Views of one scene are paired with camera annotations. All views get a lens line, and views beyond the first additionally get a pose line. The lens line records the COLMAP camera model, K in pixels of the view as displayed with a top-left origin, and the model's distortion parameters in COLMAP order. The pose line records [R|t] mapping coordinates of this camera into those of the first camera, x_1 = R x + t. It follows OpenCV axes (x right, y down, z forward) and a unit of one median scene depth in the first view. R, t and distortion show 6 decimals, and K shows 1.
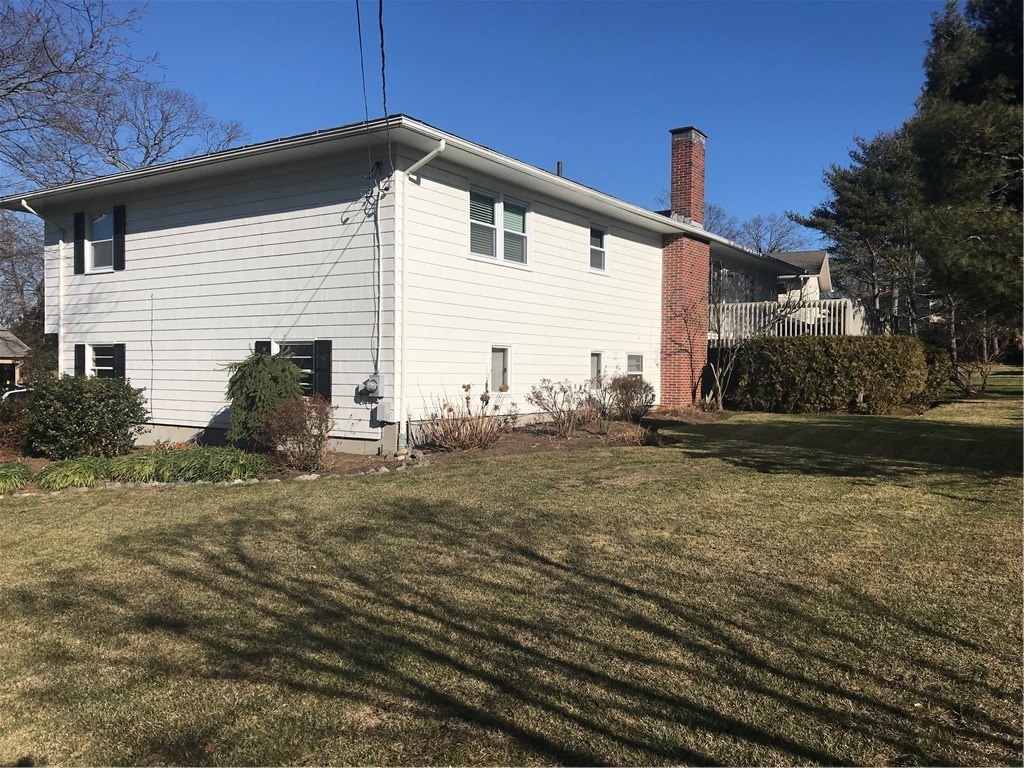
lens RADIAL K [[833.4, 0, 510.1], [0, 833.4, 382.5], [0, 0, 1]] dist [0.044789, -0.086465]
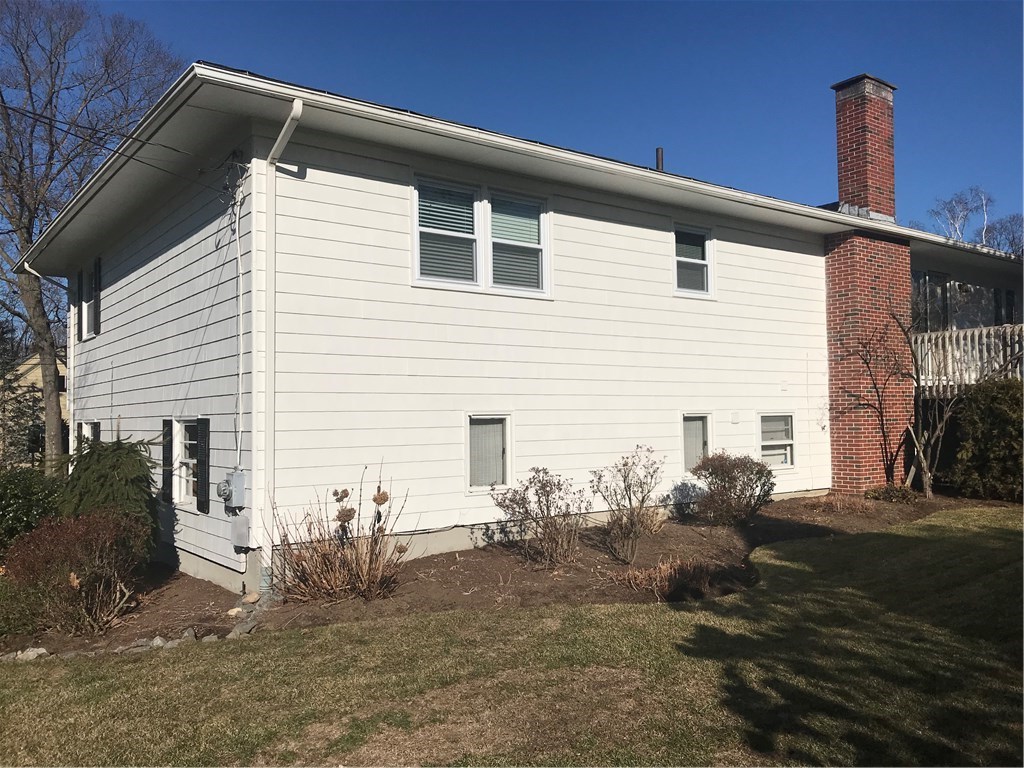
lens RADIAL K [[828.0, 0, 506.1], [0, 828.0, 384.6], [0, 0, 1]] dist [0.003210, -0.011176]
pose [[0.941670, -0.036440, -0.334559, 0.186316], [0.018257, 0.998188, -0.057334, -0.026029], [0.336042, 0.047882, 0.940629, 0.332180]]
